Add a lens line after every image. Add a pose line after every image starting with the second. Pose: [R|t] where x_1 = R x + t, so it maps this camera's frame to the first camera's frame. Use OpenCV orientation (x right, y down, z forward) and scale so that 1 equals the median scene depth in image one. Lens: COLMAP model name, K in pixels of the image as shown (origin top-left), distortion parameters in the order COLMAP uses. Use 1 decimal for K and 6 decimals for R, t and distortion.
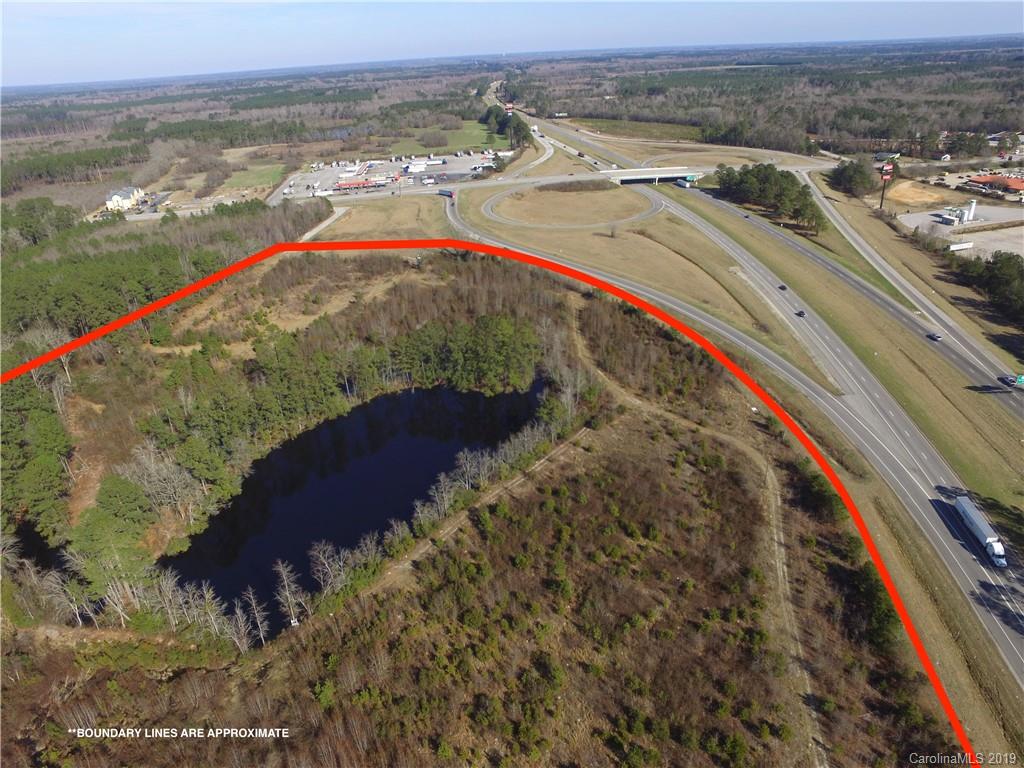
lens RADIAL K [[692.9, 0, 518.6], [0, 692.9, 384.7], [0, 0, 1]] dist [-0.118625, 0.083380]
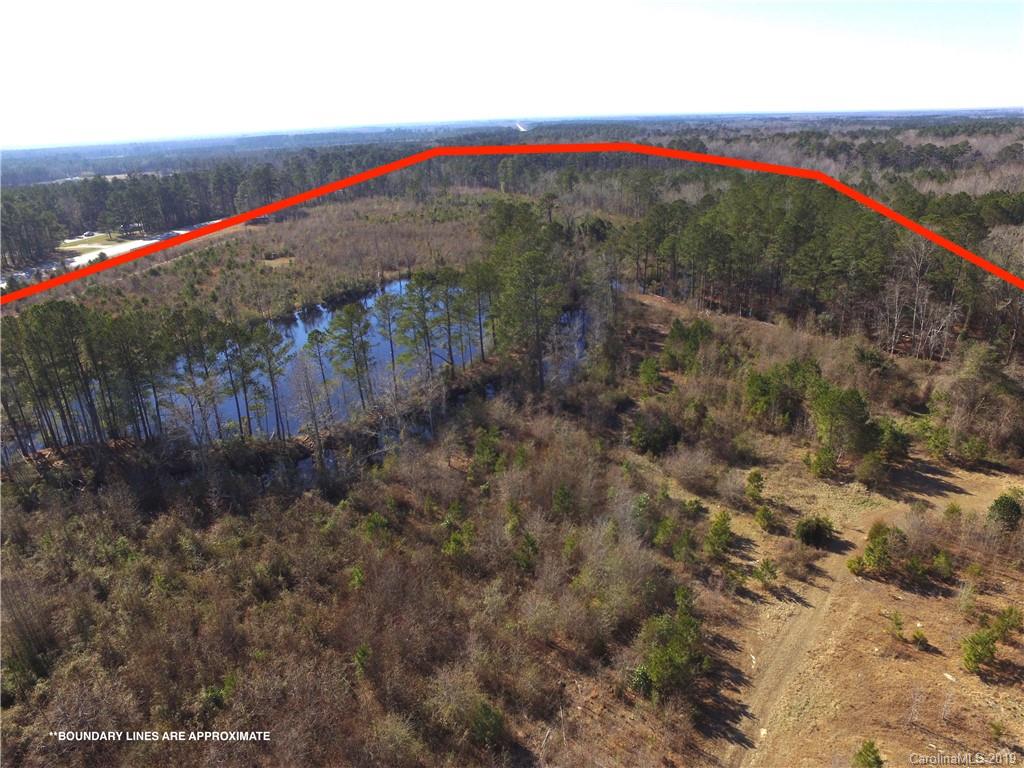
lens RADIAL K [[692.9, 0, 526.2], [0, 692.9, 381.8], [0, 0, 1]] dist [-0.118625, 0.083380]
pose [[-0.989954, 0.115129, -0.082076, -0.130643], [0.016234, 0.669204, 0.742901, -0.162681], [0.140455, 0.734106, -0.664350, 0.585784]]
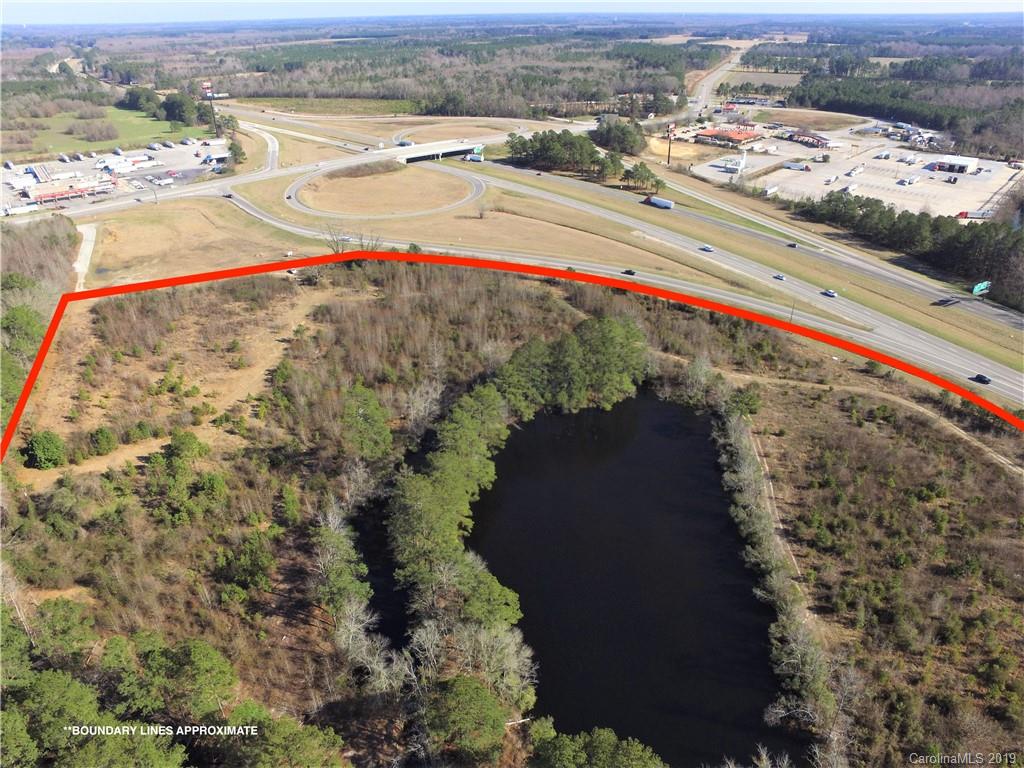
lens RADIAL K [[692.9, 0, 521.8], [0, 692.9, 384.4], [0, 0, 1]] dist [-0.118625, 0.083380]
pose [[0.840617, -0.229703, 0.490509, -0.239074], [0.214339, 0.972768, 0.088215, -0.049369], [-0.497414, 0.030980, 0.866960, 0.130410]]
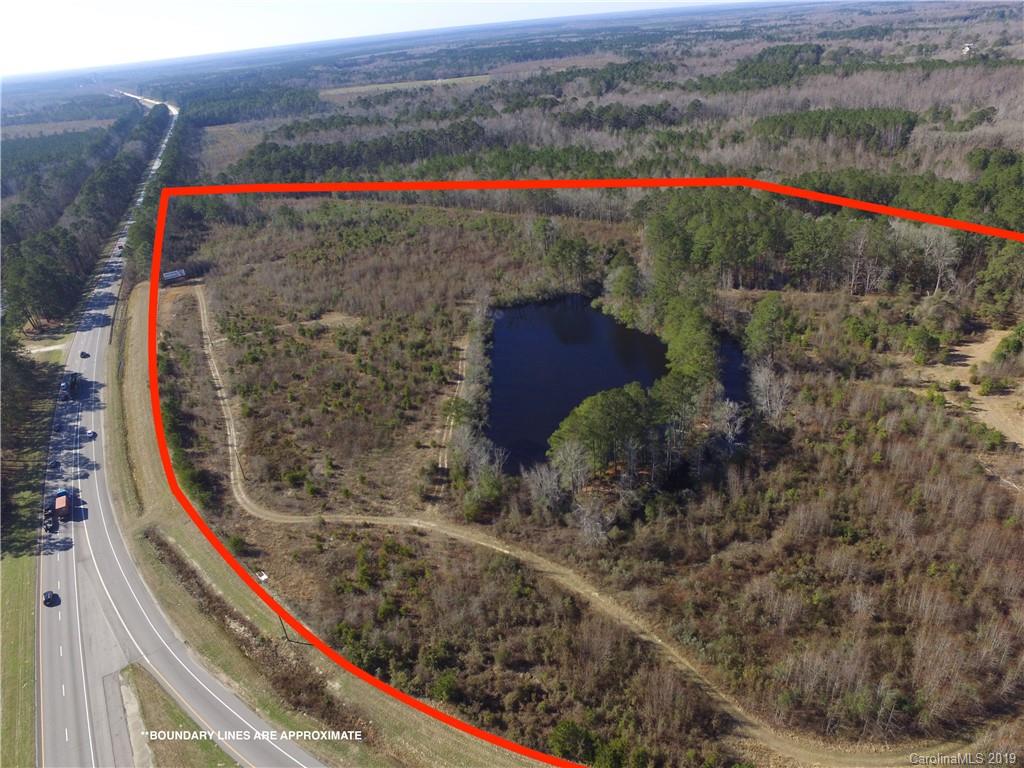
lens RADIAL K [[692.9, 0, 521.7], [0, 692.9, 377.0], [0, 0, 1]] dist [-0.118625, 0.083380]
pose [[-0.775910, 0.392466, -0.493896, 0.160644], [-0.169156, 0.624806, 0.762236, -0.273257], [0.607741, 0.674973, -0.418405, 0.527317]]
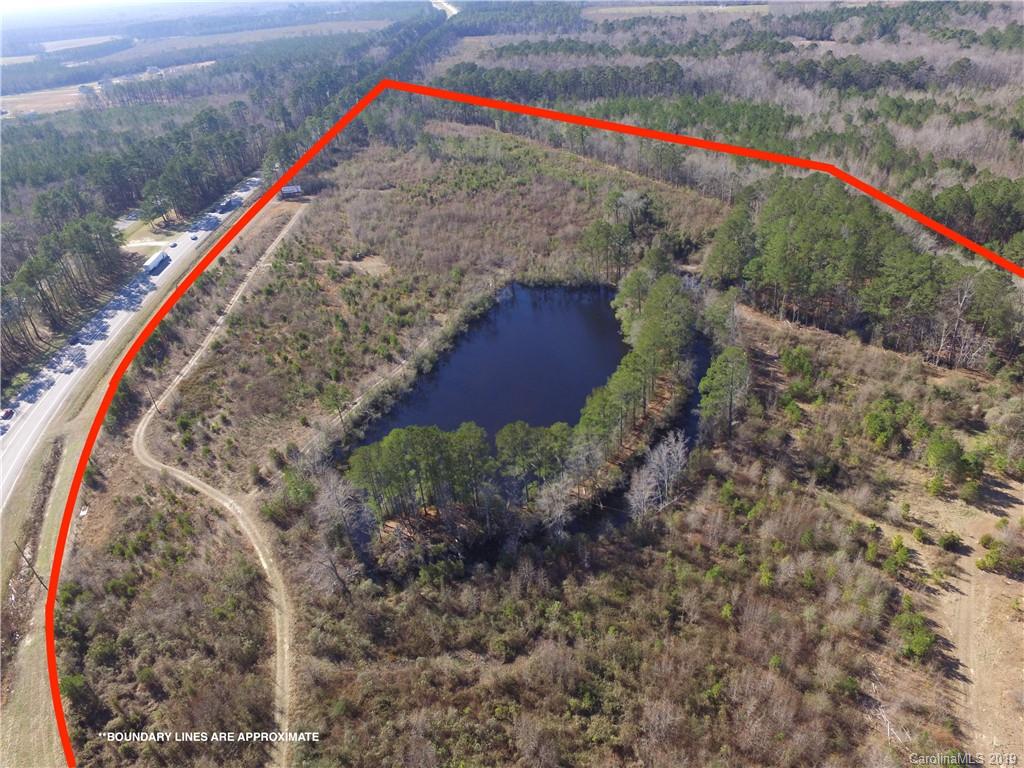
lens RADIAL K [[692.9, 0, 523.9], [0, 692.9, 384.2], [0, 0, 1]] dist [-0.118625, 0.083380]
pose [[-0.962755, 0.225602, -0.149021, -0.022137], [-0.012146, 0.514518, 0.857393, -0.275935], [0.270104, 0.827269, -0.492615, 0.553178]]
